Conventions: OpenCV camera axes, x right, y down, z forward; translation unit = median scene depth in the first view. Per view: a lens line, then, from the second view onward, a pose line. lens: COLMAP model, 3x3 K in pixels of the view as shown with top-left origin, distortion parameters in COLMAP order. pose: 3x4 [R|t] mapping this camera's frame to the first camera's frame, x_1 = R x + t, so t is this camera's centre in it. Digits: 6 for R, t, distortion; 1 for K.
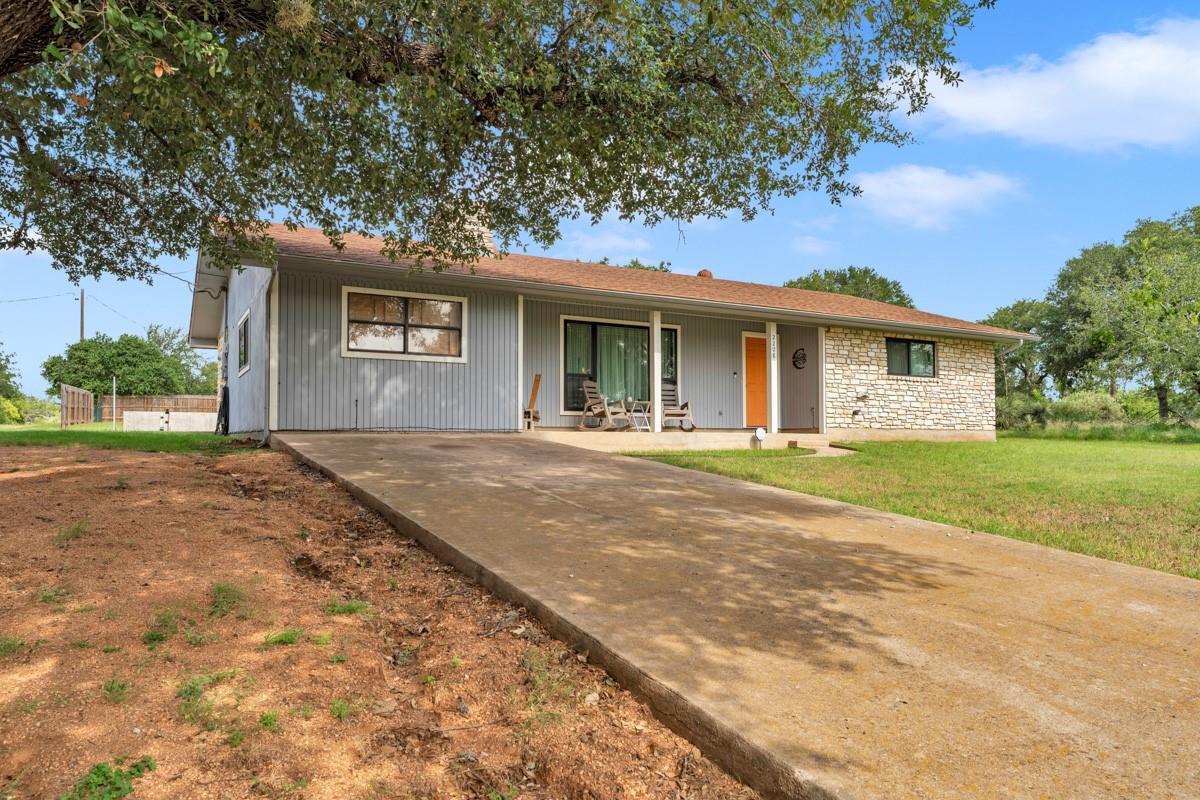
lens RADIAL K [[793.2, 0, 599.6], [0, 793.2, 405.5], [0, 0, 1]] dist [-0.001683, -0.000652]
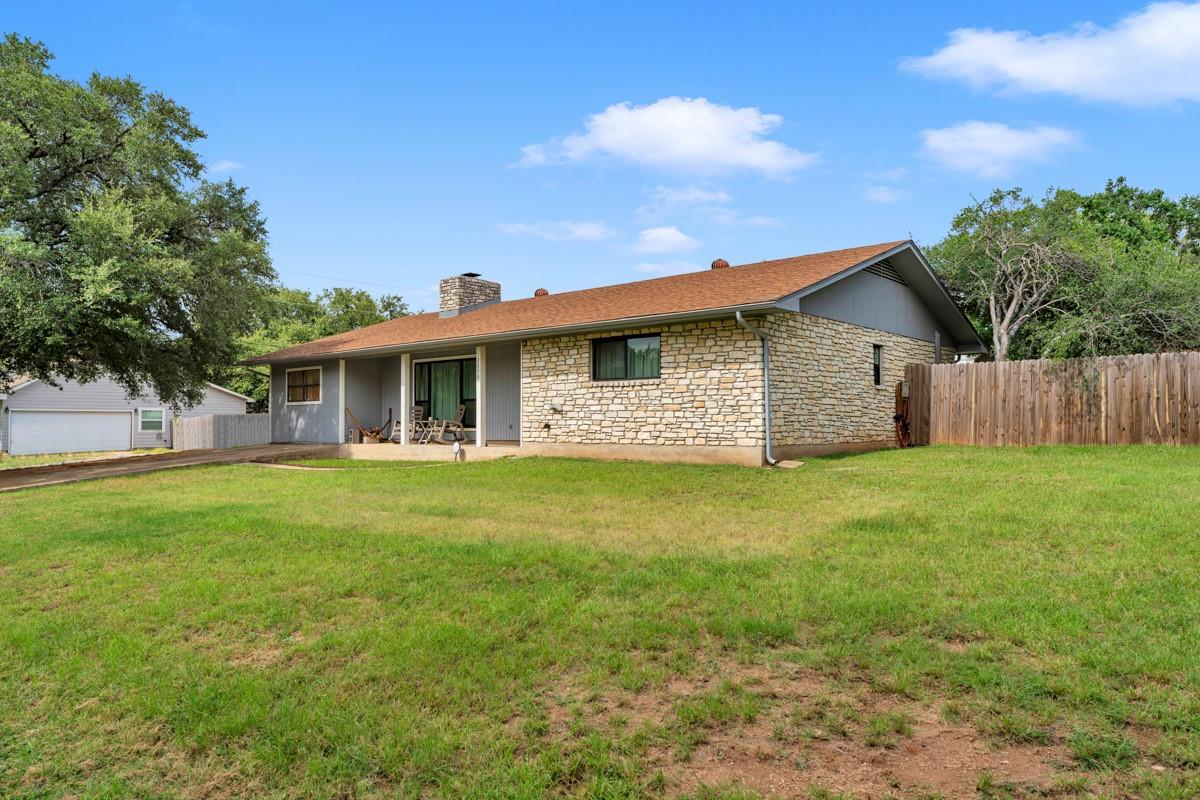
lens RADIAL K [[793.2, 0, 599.6], [0, 793.2, 405.5], [0, 0, 1]] dist [-0.001683, -0.000652]
pose [[0.344093, -0.025070, -0.938601, 1.204072], [0.047516, 0.998828, -0.009259, -0.003987], [0.937732, -0.041412, 0.344881, 0.709463]]
